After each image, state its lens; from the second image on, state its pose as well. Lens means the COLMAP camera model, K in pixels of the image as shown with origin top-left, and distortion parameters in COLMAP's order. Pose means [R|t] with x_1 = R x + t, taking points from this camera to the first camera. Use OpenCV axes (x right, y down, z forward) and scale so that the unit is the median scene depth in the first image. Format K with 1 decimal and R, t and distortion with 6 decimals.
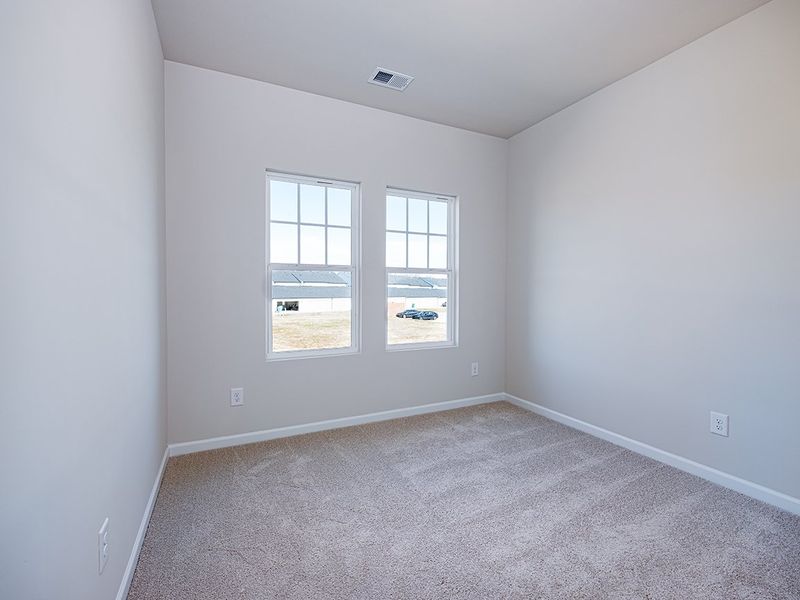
lens RADIAL K [[374.7, 0, 400.0], [0, 374.7, 300.0], [0, 0, 1]] dist [0.001040, -0.000003]
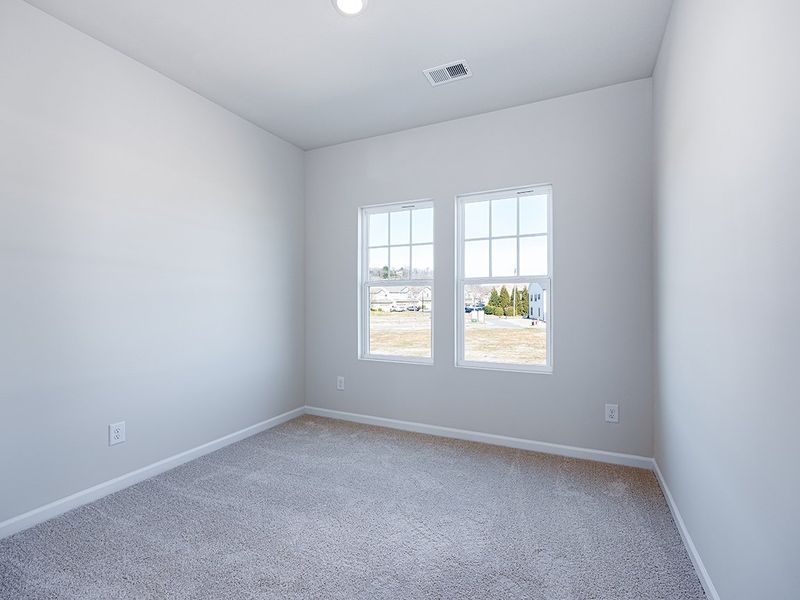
lens RADIAL K [[366.4, 0, 401.9], [0, 366.4, 297.1], [0, 0, 1]] dist [-0.001625, -0.000233]
pose [[0.613027, -0.018535, -0.789844, 0.594209], [-0.013786, 0.999322, -0.034150, -0.005551], [0.789941, 0.031824, 0.612356, 0.298633]]
